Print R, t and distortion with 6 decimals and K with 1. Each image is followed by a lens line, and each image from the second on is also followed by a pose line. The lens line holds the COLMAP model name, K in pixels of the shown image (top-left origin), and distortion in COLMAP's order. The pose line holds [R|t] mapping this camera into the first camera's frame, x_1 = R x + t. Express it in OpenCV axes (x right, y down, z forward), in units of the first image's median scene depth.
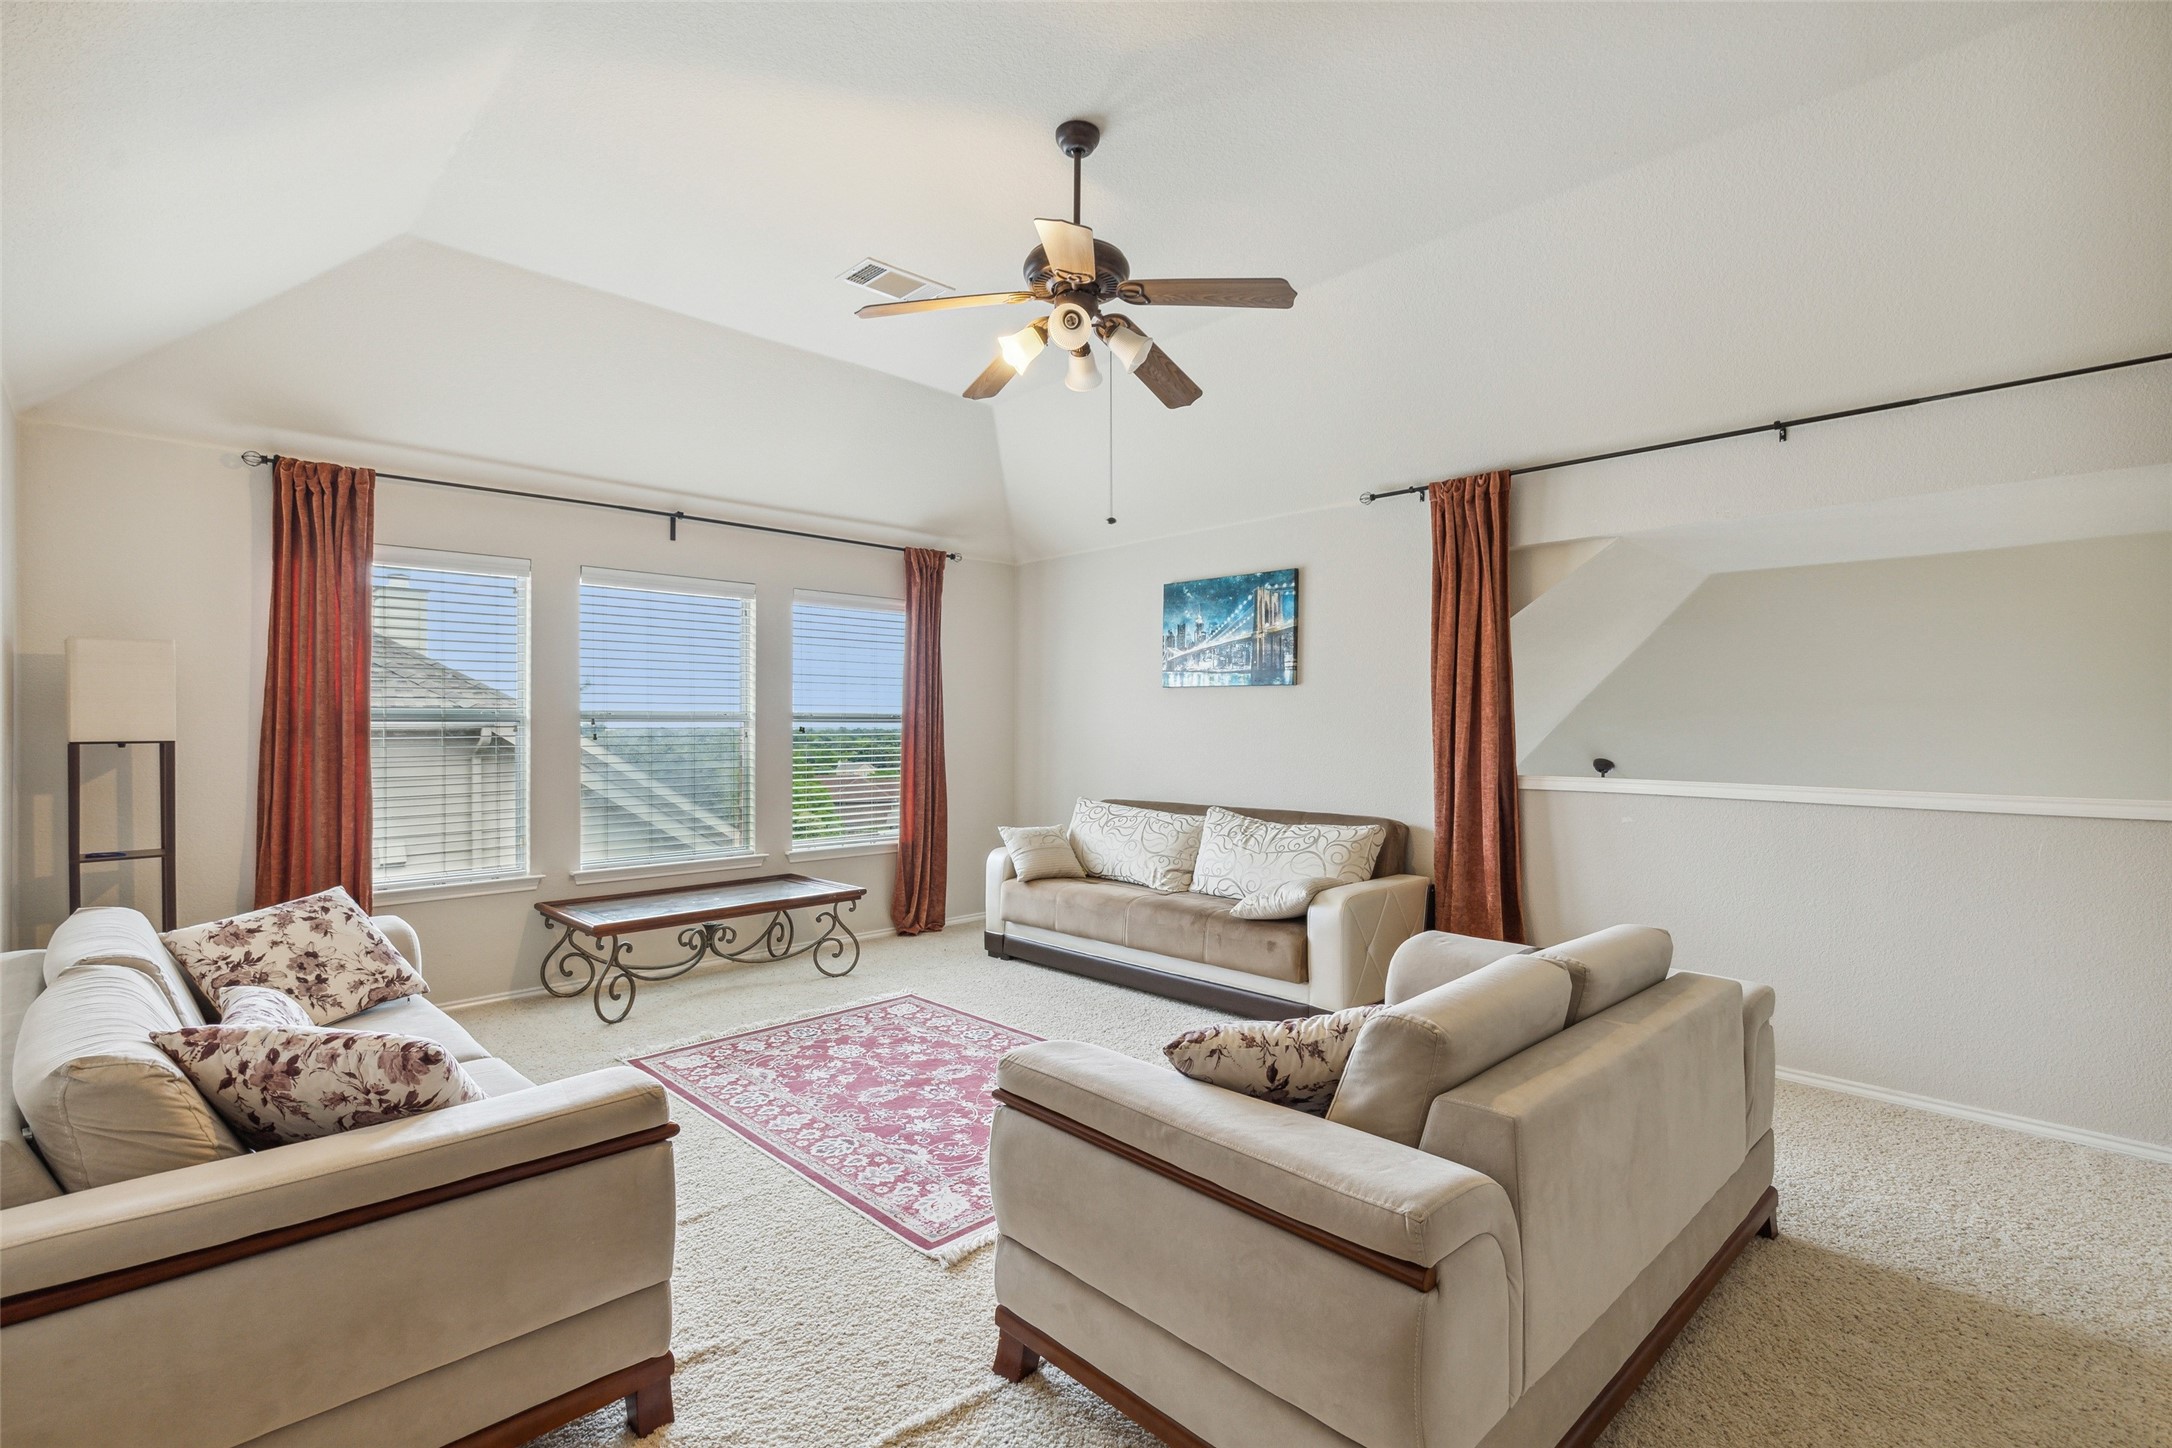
lens RADIAL K [[996.1, 0, 1083.4], [0, 996.1, 728.8], [0, 0, 1]] dist [0.013816, -0.002053]
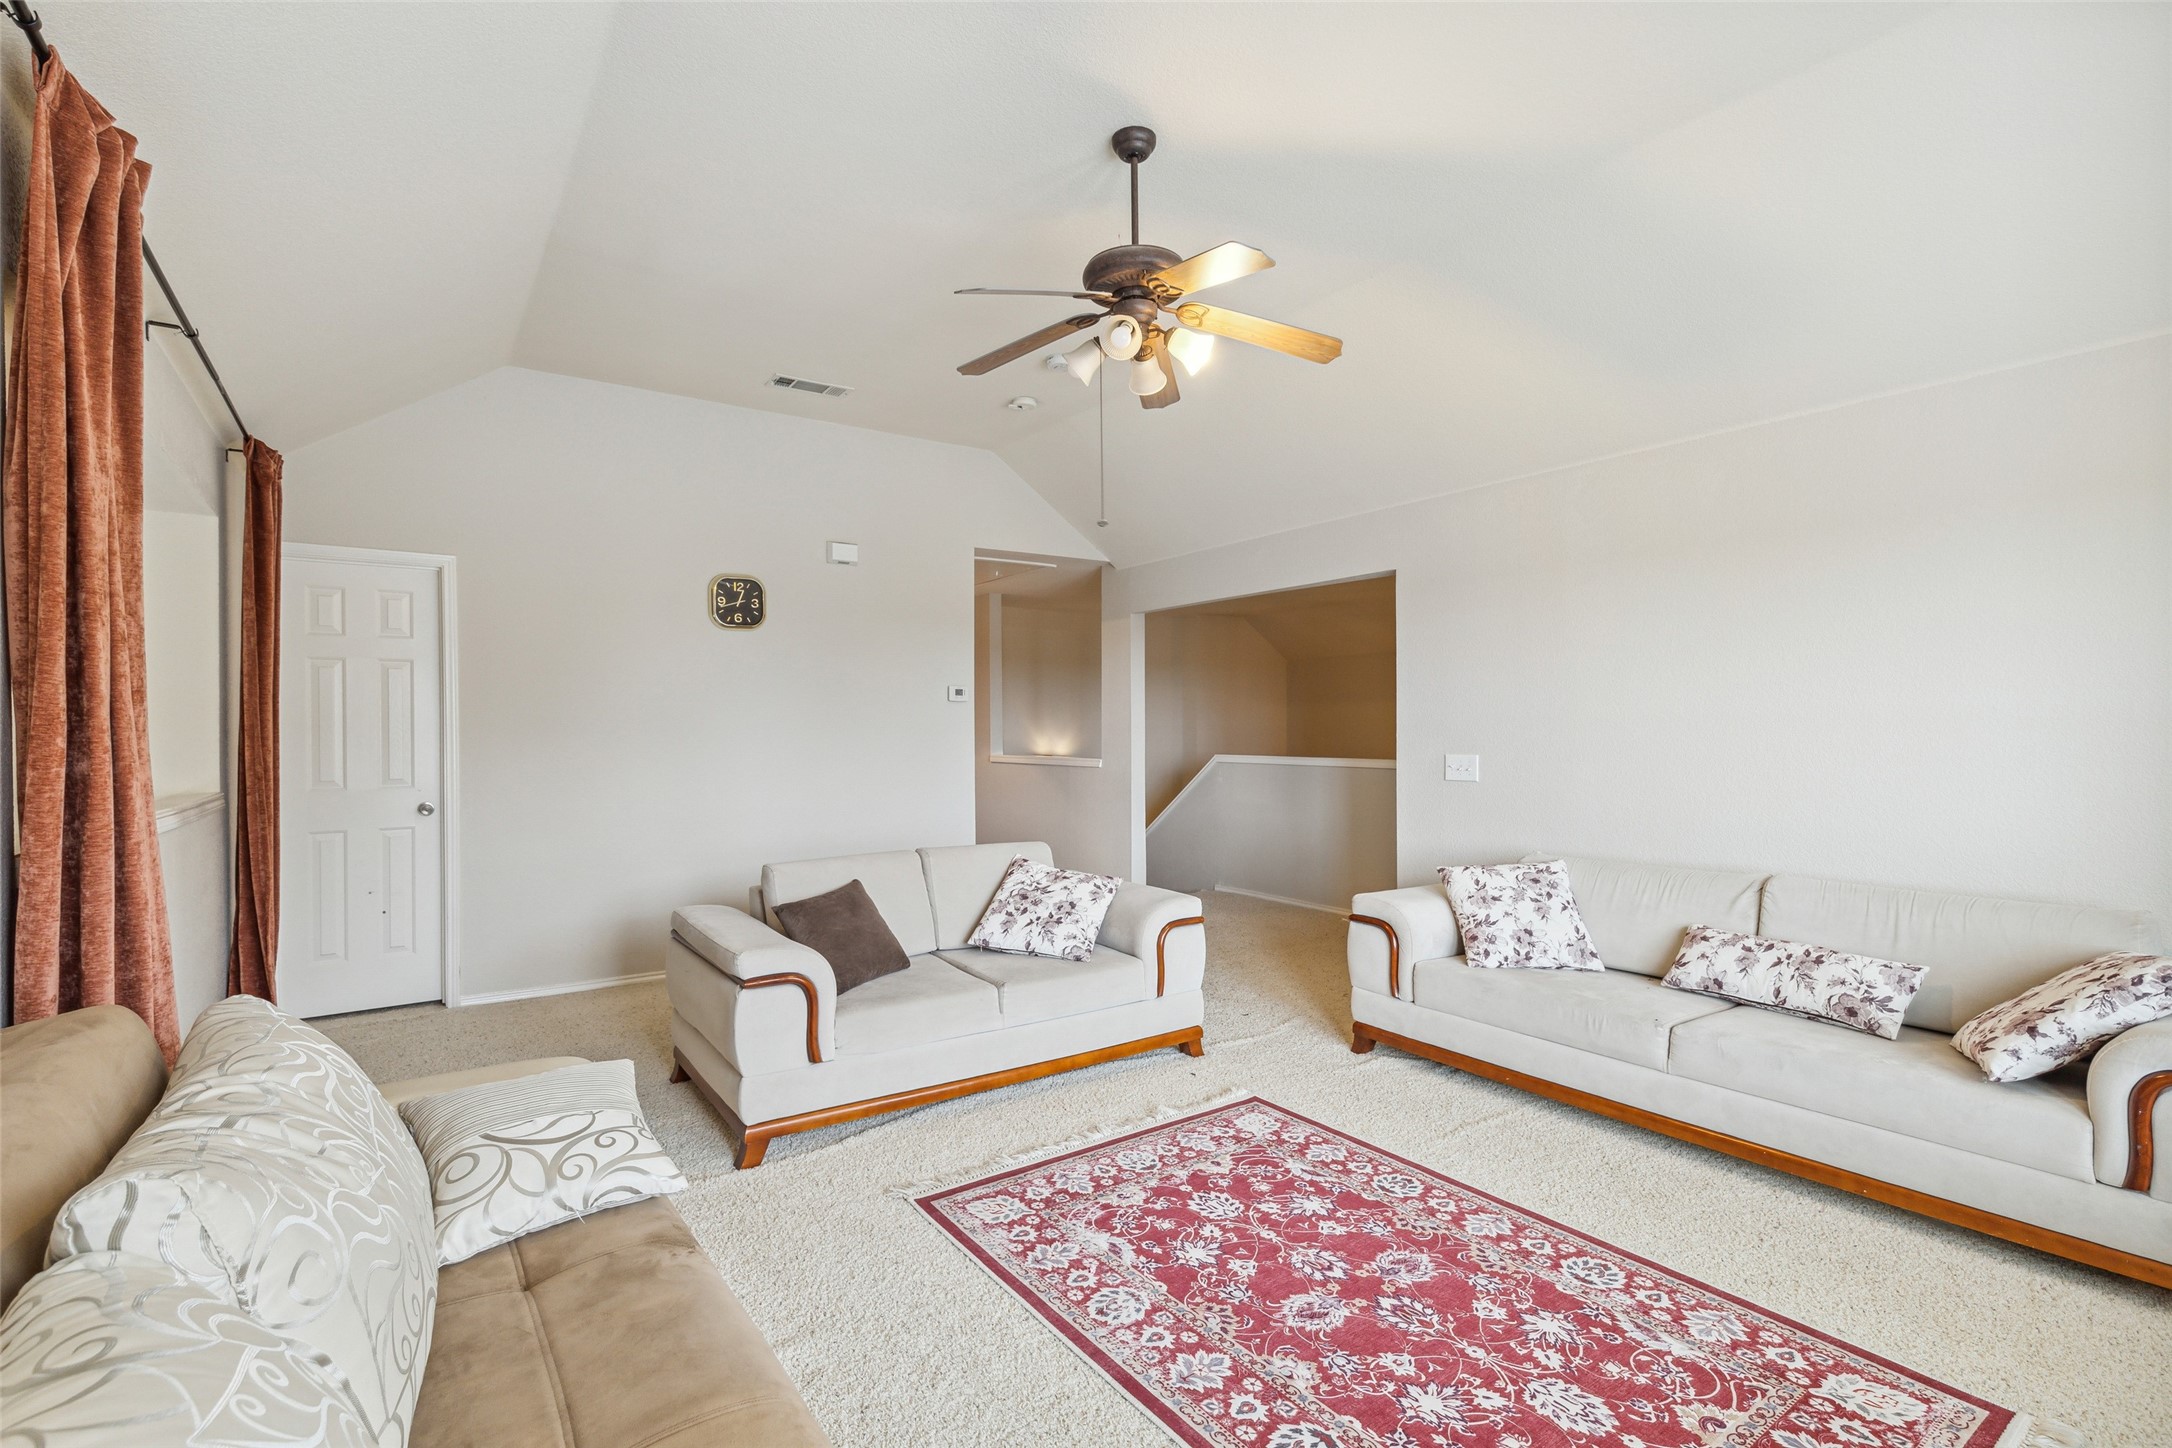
lens RADIAL K [[996.1, 0, 1081.5], [0, 996.1, 730.0], [0, 0, 1]] dist [0.013816, -0.002053]
pose [[-0.987266, 0.002781, 0.159055, -0.097808], [0.002525, 0.999995, -0.001815, 0.000003], [-0.159059, -0.001390, -0.987268, 1.745274]]
